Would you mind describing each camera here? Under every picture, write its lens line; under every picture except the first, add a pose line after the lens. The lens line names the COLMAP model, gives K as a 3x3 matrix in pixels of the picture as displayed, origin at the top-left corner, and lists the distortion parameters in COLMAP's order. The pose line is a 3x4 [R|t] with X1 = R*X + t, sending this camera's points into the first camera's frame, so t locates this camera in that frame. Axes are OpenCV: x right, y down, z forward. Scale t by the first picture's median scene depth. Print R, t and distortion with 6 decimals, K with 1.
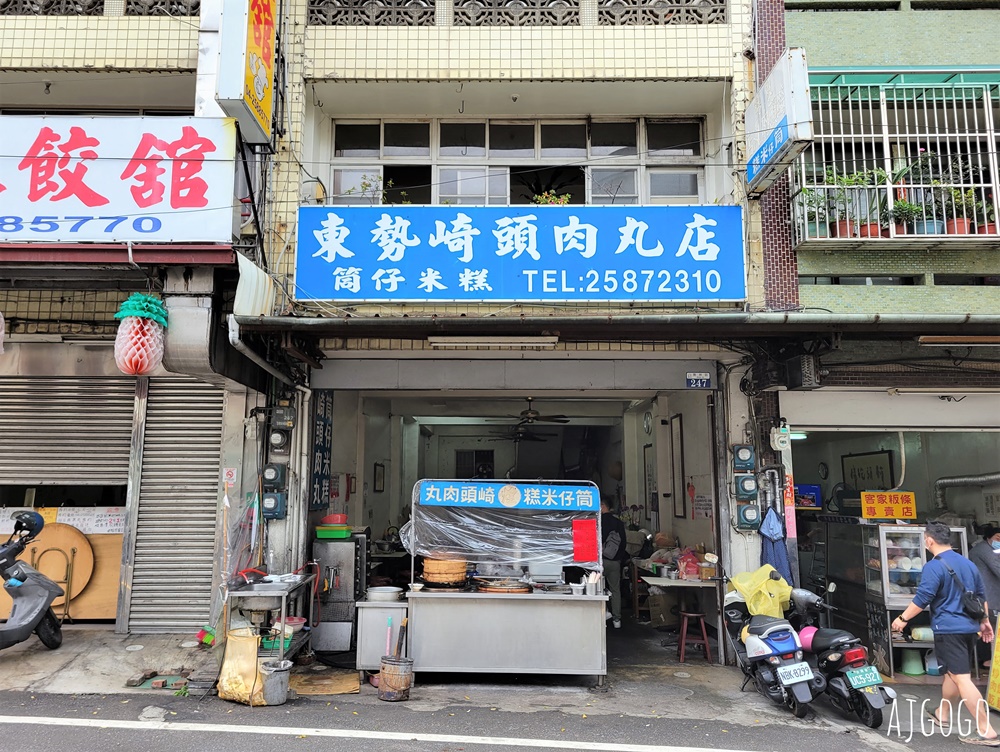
lens RADIAL K [[753.6, 0, 489.1], [0, 753.6, 374.3], [0, 0, 1]] dist [0.007060, 0.005336]
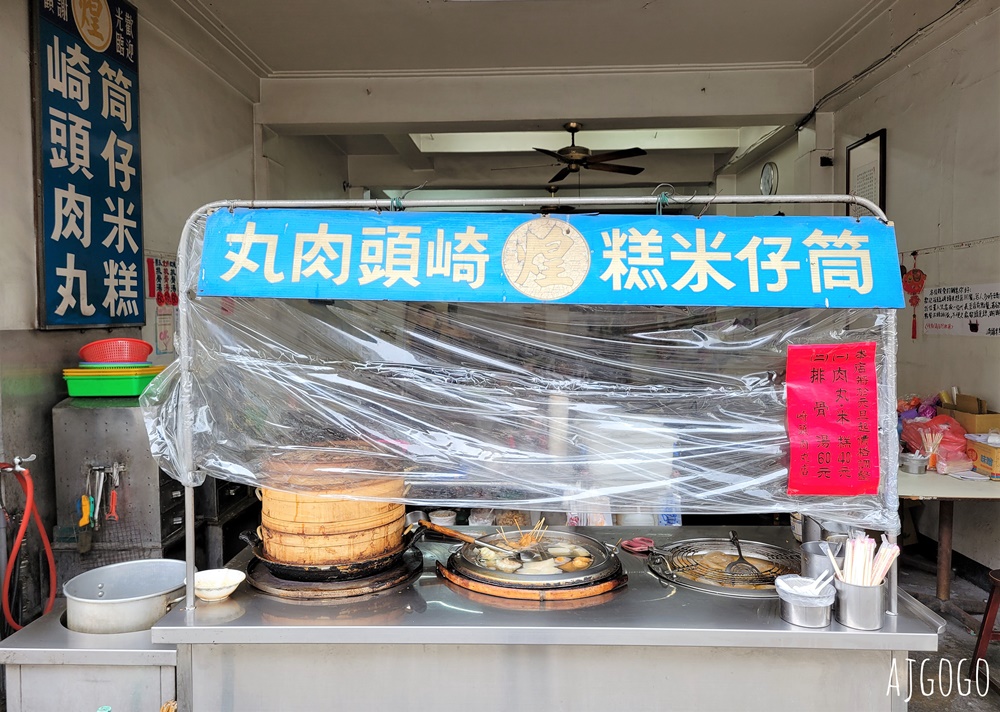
lens RADIAL K [[785.2, 0, 500.0], [0, 785.2, 356.0], [0, 0, 1]] dist [-0.002411, -0.000685]
pose [[0.999795, -0.013532, -0.015069, 0.014983], [0.016309, 0.979082, 0.202811, 0.139087], [0.012009, -0.203015, 0.979102, 0.728032]]
